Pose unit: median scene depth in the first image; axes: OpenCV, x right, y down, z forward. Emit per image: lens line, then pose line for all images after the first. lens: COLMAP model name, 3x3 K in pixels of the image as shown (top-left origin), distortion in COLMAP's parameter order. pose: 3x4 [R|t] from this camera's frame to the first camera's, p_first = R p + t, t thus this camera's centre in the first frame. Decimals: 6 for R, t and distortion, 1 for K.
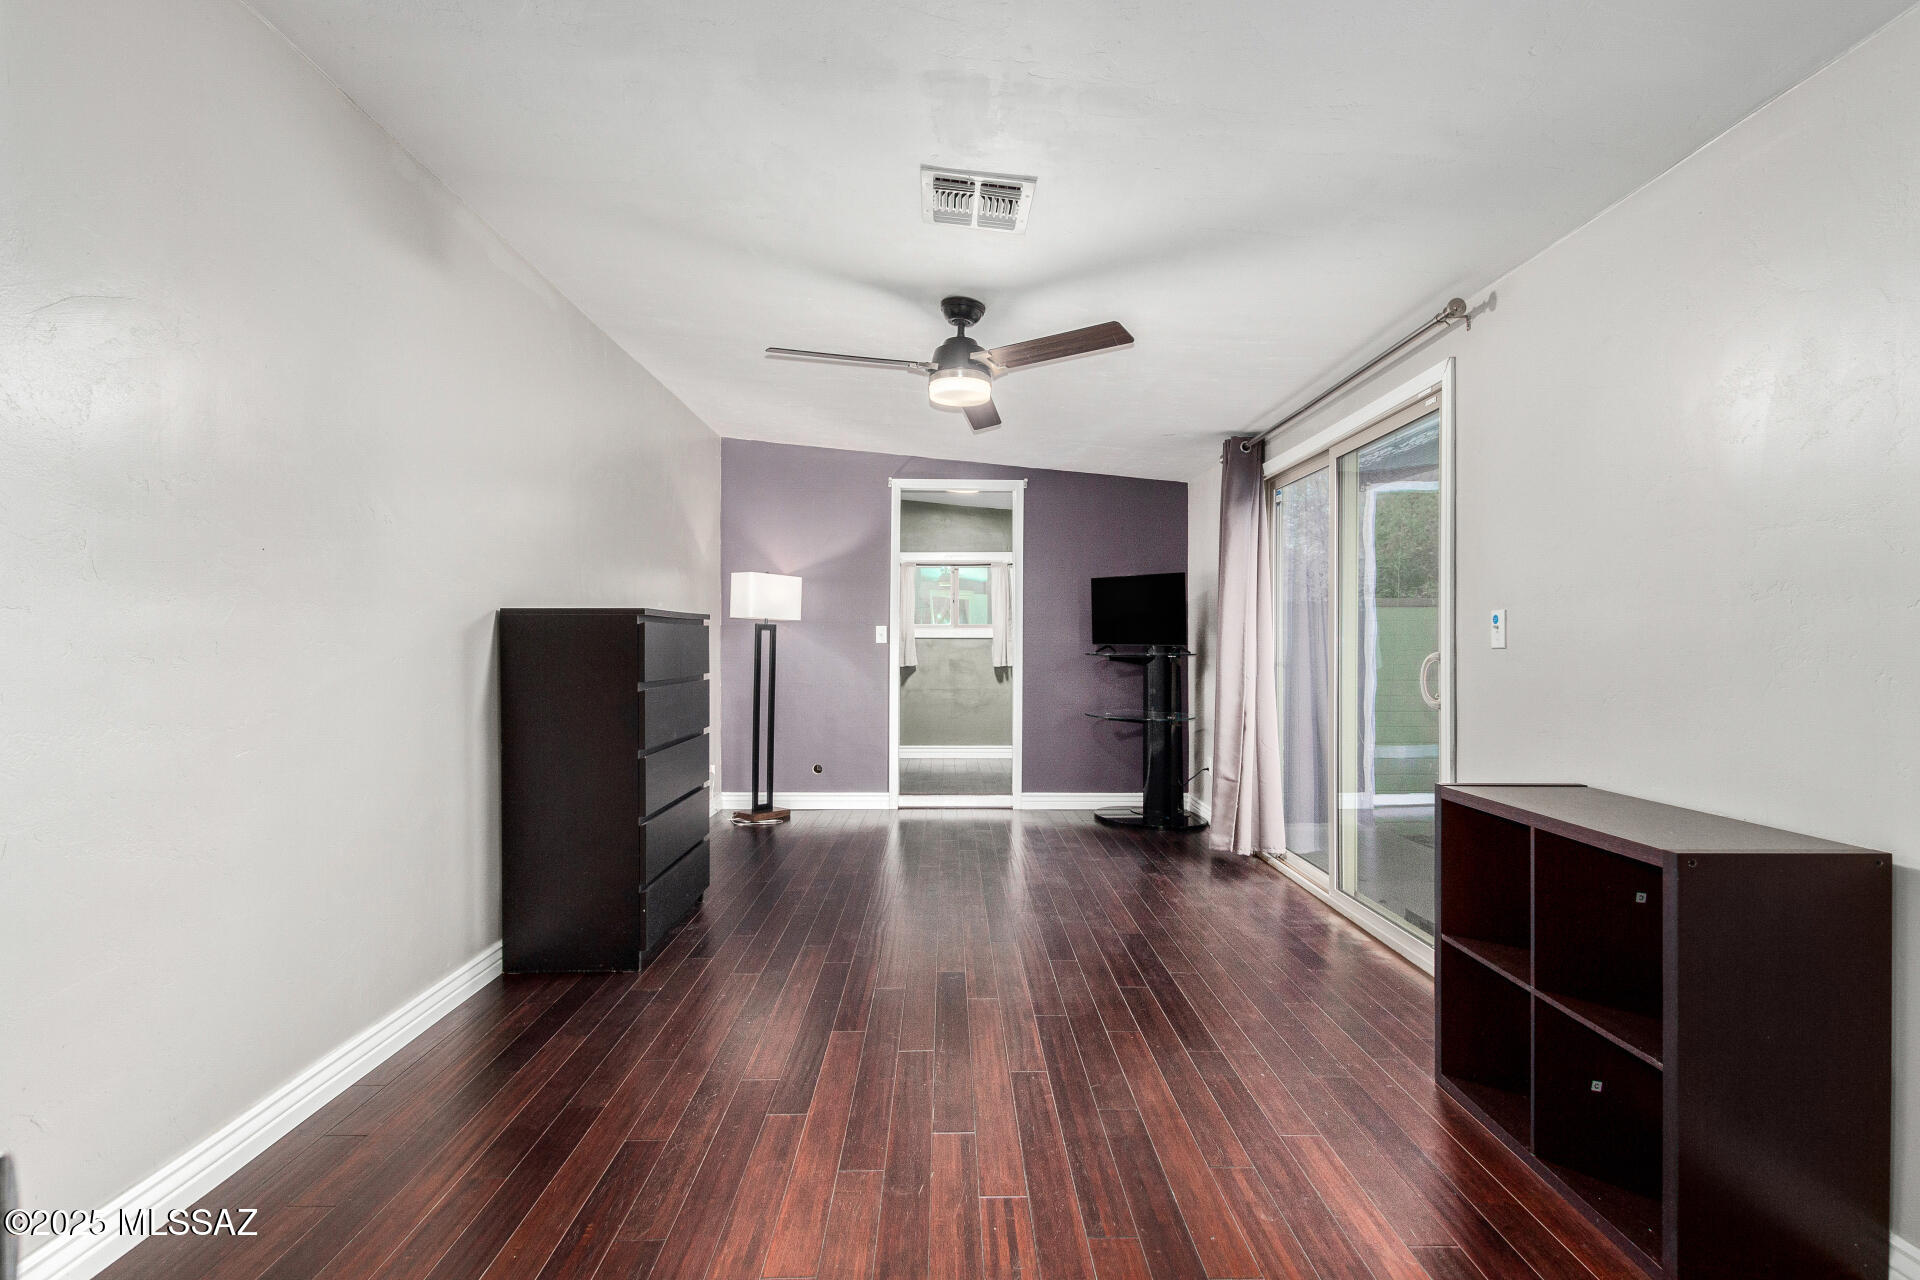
lens RADIAL K [[890.0, 0, 967.8], [0, 890.0, 646.3], [0, 0, 1]] dist [0.000890, 0.000133]
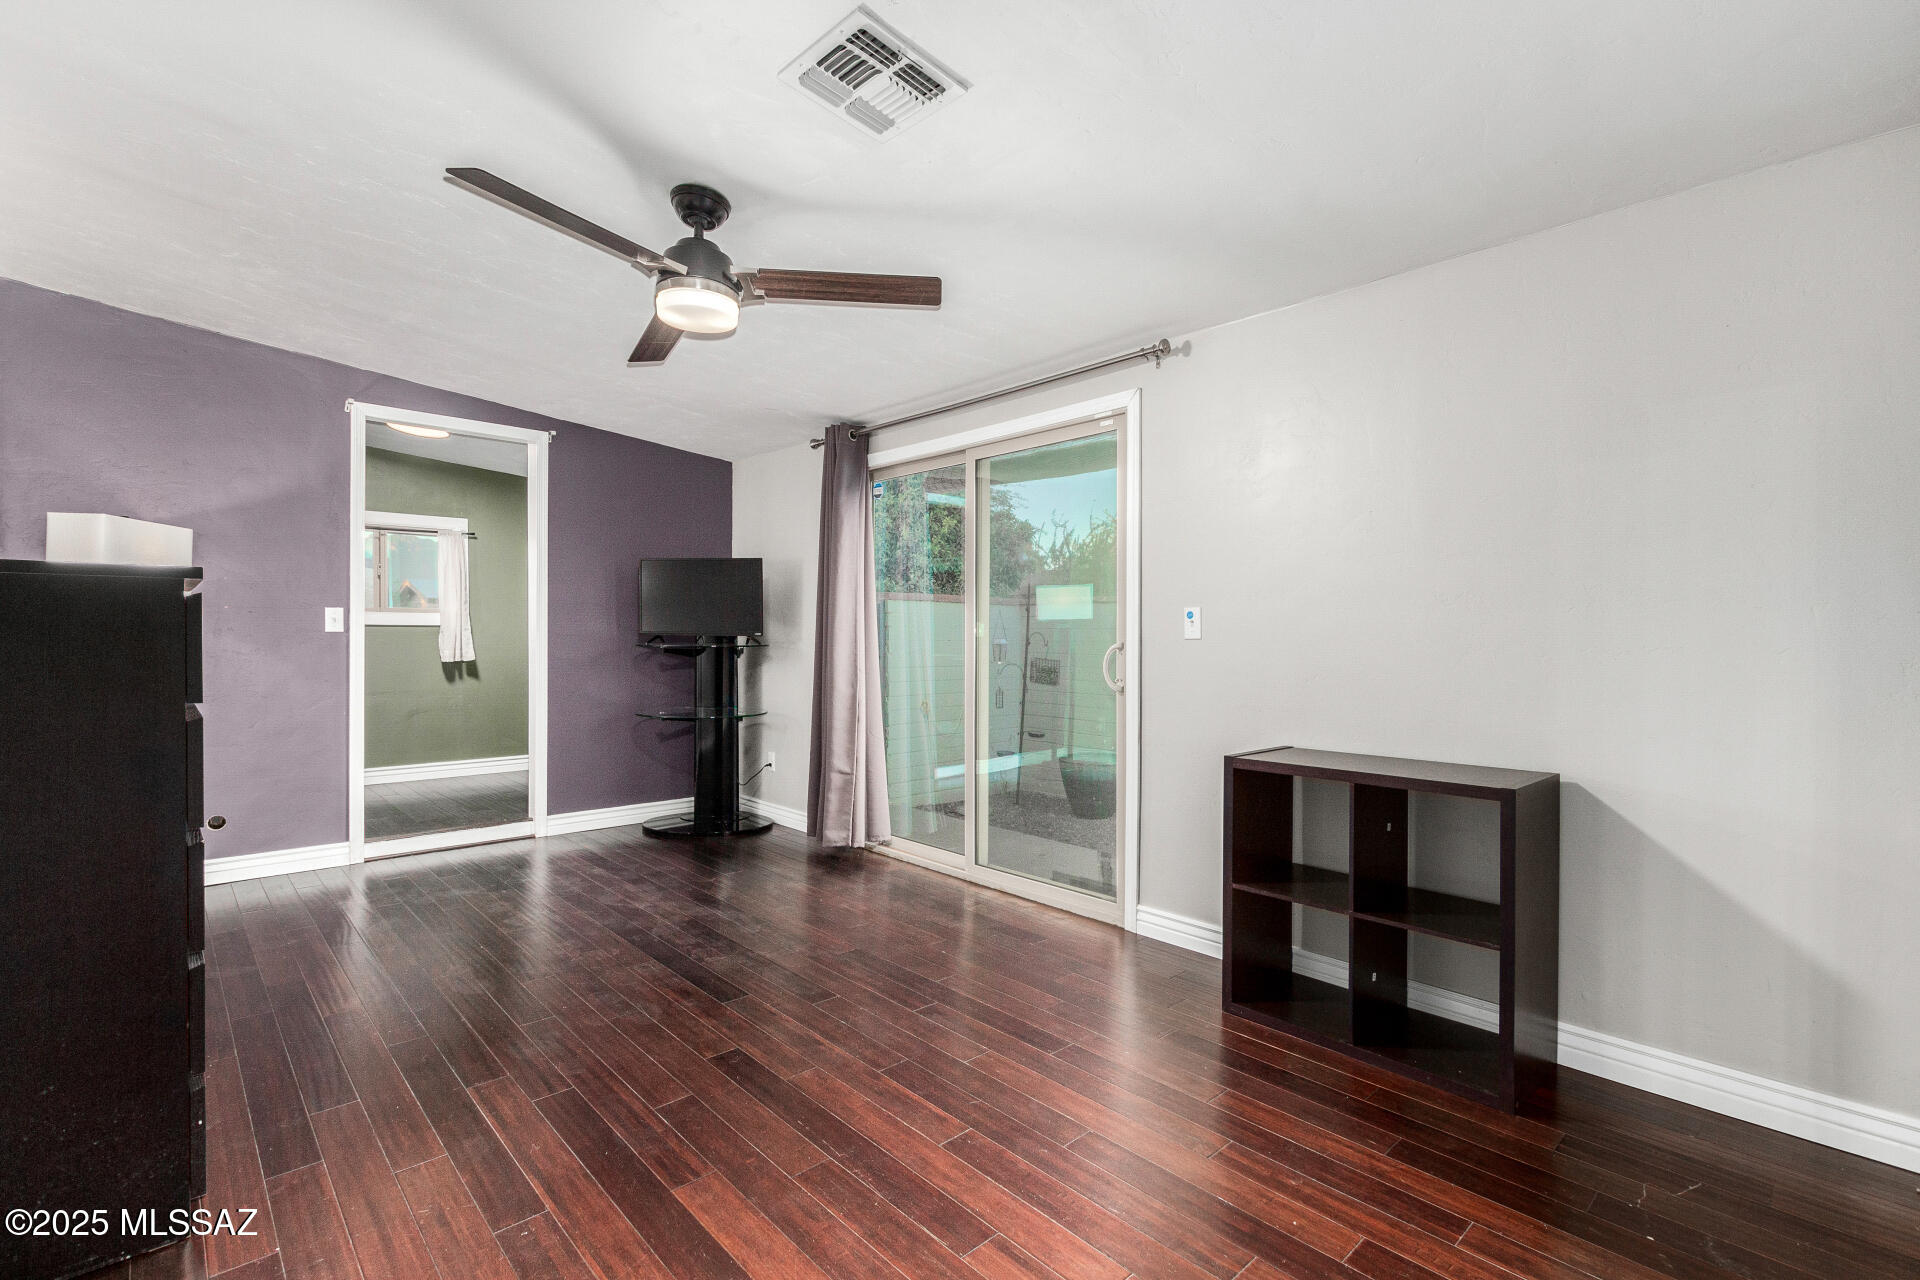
lens RADIAL K [[873.9, 0, 971.6], [0, 873.9, 647.4], [0, 0, 1]] dist [0.008192, -0.000329]
pose [[0.744563, -0.007965, 0.667505, -0.189104], [-0.001044, 0.999914, 0.013097, -0.000783], [-0.667551, -0.010448, 0.744490, 0.145937]]
